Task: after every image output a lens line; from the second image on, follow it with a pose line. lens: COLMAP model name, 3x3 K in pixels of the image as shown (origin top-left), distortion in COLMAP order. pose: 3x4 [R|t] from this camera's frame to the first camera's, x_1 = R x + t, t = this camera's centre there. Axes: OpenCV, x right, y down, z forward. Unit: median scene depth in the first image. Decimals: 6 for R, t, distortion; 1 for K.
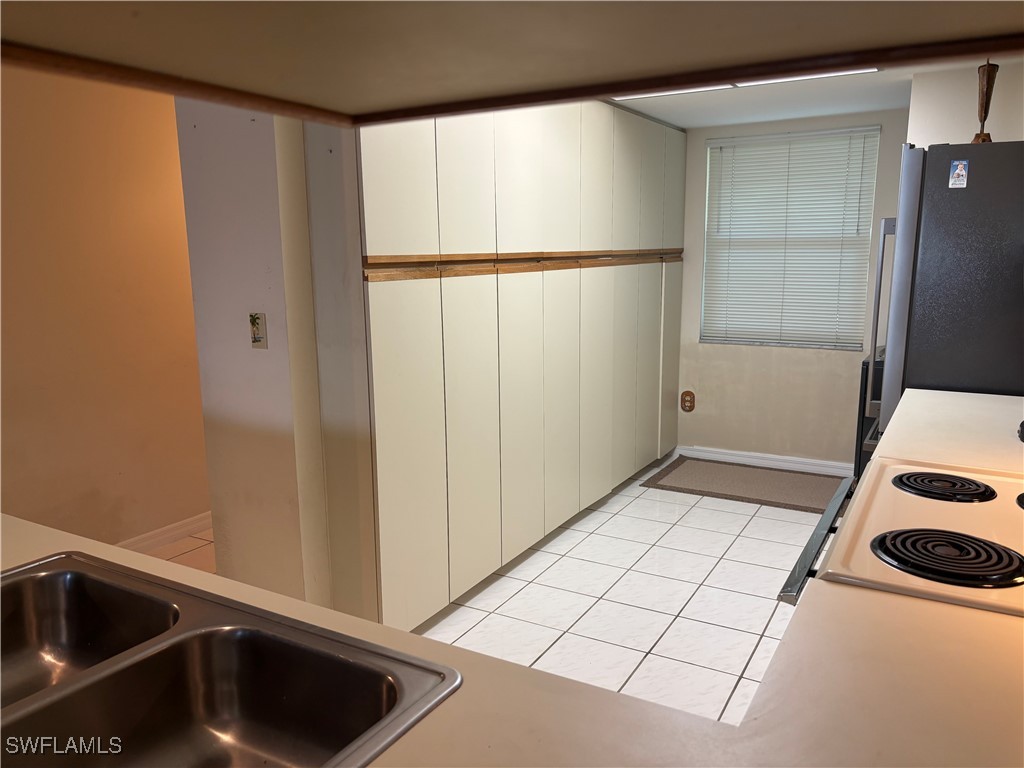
lens RADIAL K [[783.1, 0, 512.0], [0, 783.1, 384.0], [0, 0, 1]] dist [0.063769, -0.090099]
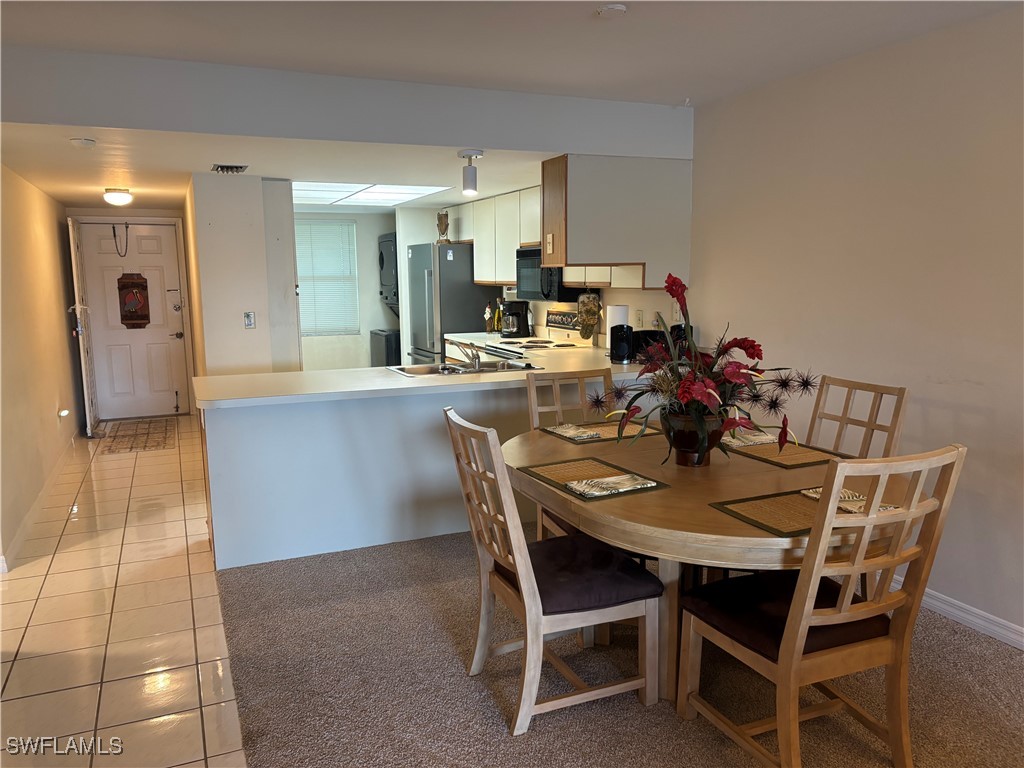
lens RADIAL K [[779.6, 0, 524.9], [0, 779.6, 404.3], [0, 0, 1]] dist [0.121508, -0.227047]
pose [[0.589982, -0.128197, 0.797174, -1.519369], [0.140060, 0.988596, 0.055323, 0.134405], [-0.795176, 0.079013, 0.601209, -0.804625]]
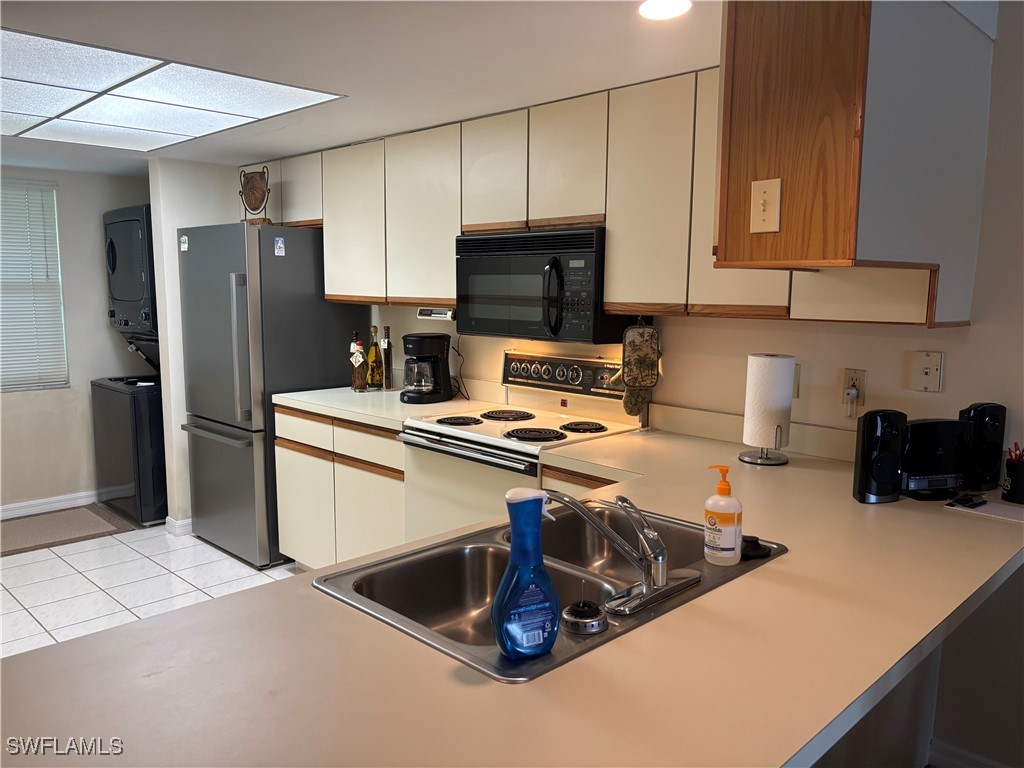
lens RADIAL K [[783.1, 0, 512.0], [0, 783.1, 384.0], [0, 0, 1]] dist [0.063769, -0.090099]
pose [[0.266720, -0.110196, 0.957454, -0.745205], [0.154544, 0.985477, 0.070370, -0.050065], [-0.951303, 0.129200, 0.279876, 0.214057]]
